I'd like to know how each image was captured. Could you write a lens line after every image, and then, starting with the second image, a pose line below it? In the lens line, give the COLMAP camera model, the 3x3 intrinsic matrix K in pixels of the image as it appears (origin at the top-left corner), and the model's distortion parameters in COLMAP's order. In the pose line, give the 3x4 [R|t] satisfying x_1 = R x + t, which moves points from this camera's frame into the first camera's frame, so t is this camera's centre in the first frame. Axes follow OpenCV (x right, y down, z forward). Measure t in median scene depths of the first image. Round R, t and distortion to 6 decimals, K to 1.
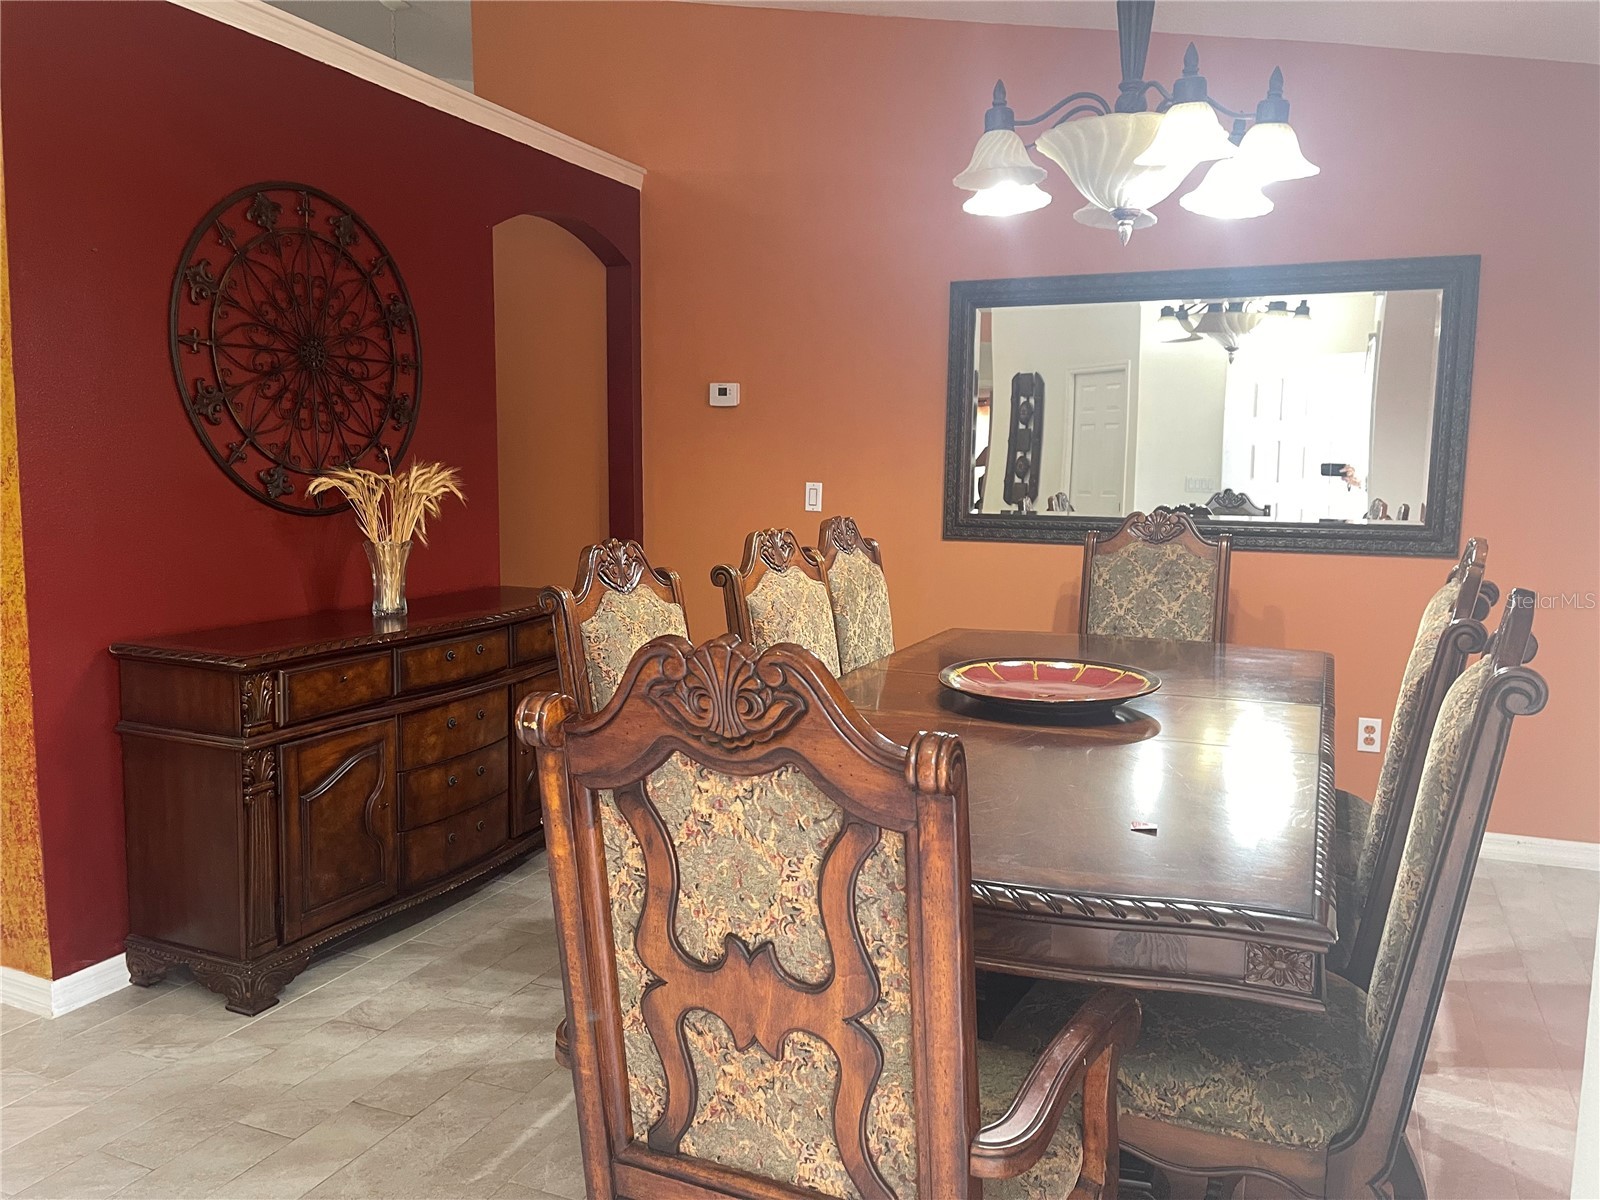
lens RADIAL K [[1208.0, 0, 800.0], [0, 1208.0, 600.0], [0, 0, 1]] dist [0.045688, -0.054414]
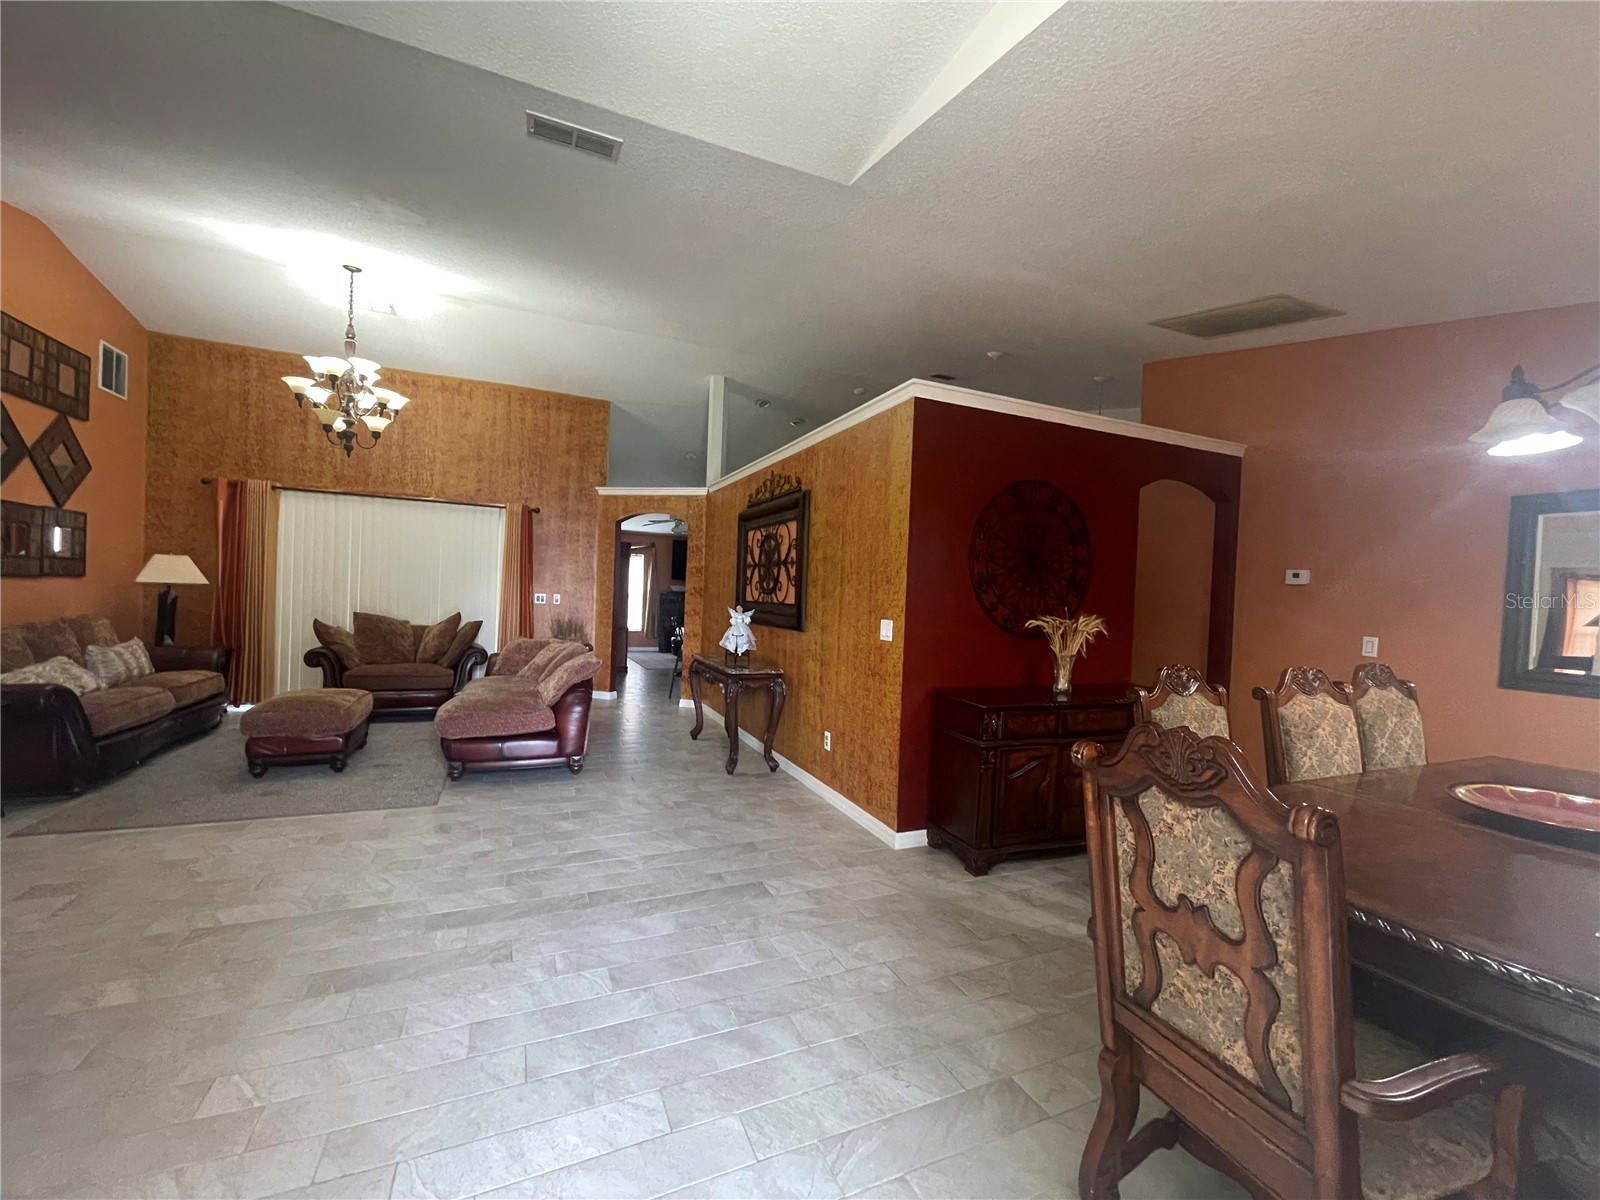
lens RADIAL K [[656.7, 0, 799.7], [0, 656.7, 603.4], [0, 0, 1]] dist [-0.001644, 0.004622]
pose [[0.722999, 0.032926, -0.690064, 0.182724], [-0.110407, 0.991532, -0.068366, -0.022474], [0.681970, 0.125617, 0.720512, -0.139204]]
